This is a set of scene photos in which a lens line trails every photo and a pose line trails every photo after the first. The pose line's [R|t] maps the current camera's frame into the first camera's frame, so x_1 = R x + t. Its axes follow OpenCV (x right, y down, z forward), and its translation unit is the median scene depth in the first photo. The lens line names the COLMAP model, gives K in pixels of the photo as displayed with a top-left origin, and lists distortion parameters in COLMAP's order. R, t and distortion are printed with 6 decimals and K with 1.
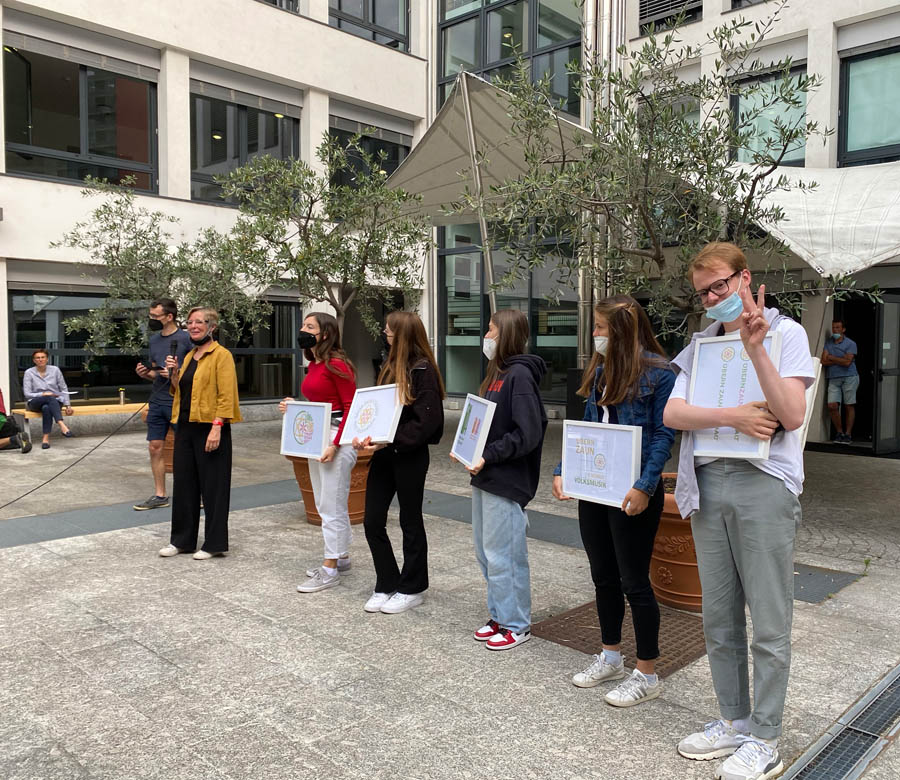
lens RADIAL K [[820.0, 0, 519.8], [0, 820.0, 387.1], [0, 0, 1]] dist [0.009102, -0.009322]
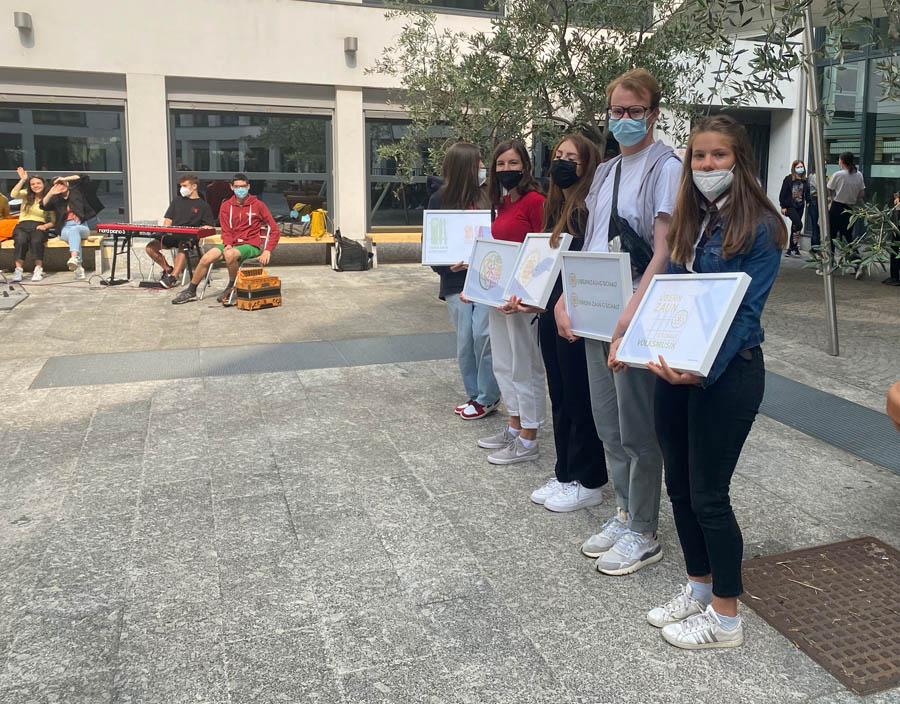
lens RADIAL K [[865.0, 0, 548.6], [0, 865.0, 291.2], [0, 0, 1]] dist [0.006895, -0.031769]
pose [[0.899640, 0.068729, -0.431190, 0.189493], [-0.031392, 0.995159, 0.093125, -0.021666], [0.435503, -0.070243, 0.897442, 0.241717]]
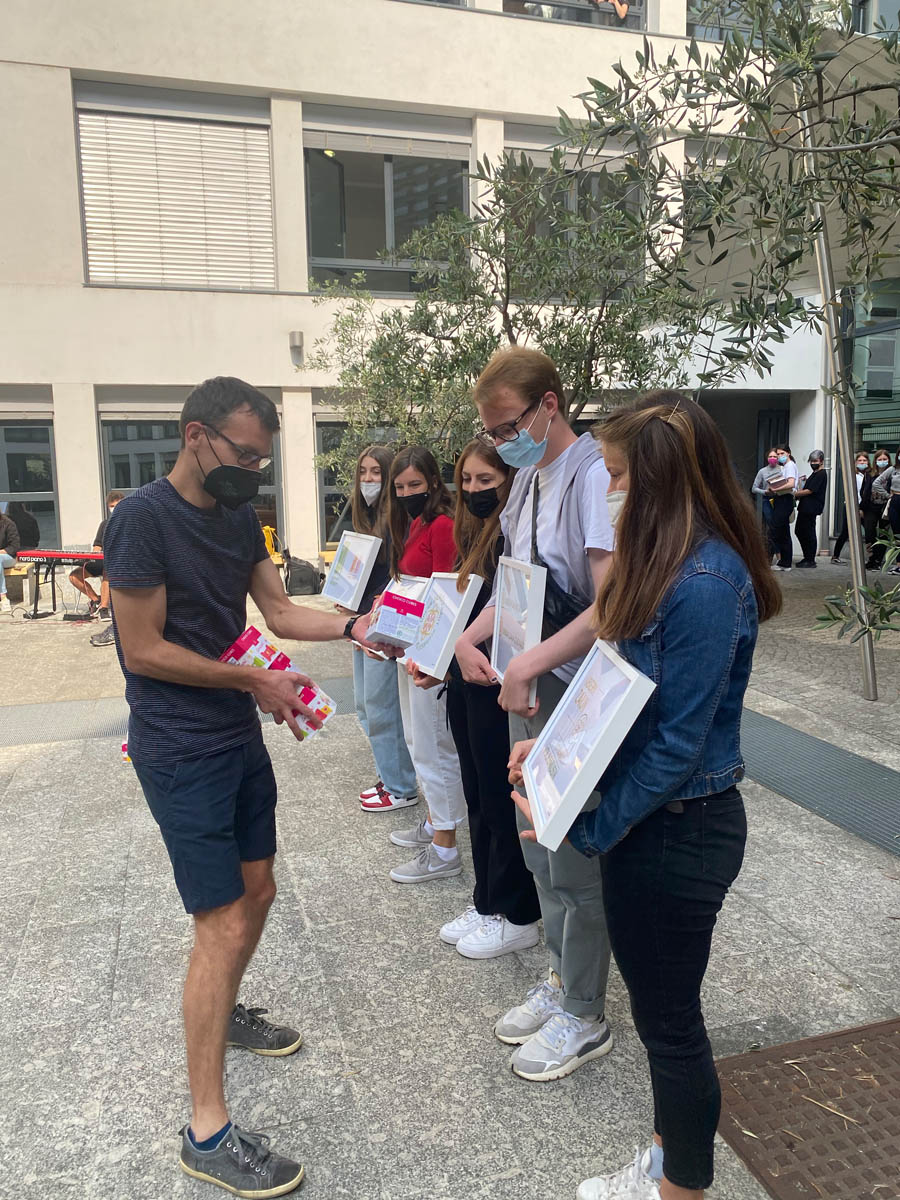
lens RADIAL K [[920.8, 0, 450.0], [0, 920.8, 600.0], [0, 0, 1]] dist [-0.007480, 0.007715]
pose [[0.847176, 0.051724, -0.528789, 0.163174], [-0.001058, 0.995412, 0.095672, -0.042839], [0.531311, -0.080491, 0.843344, 0.458733]]
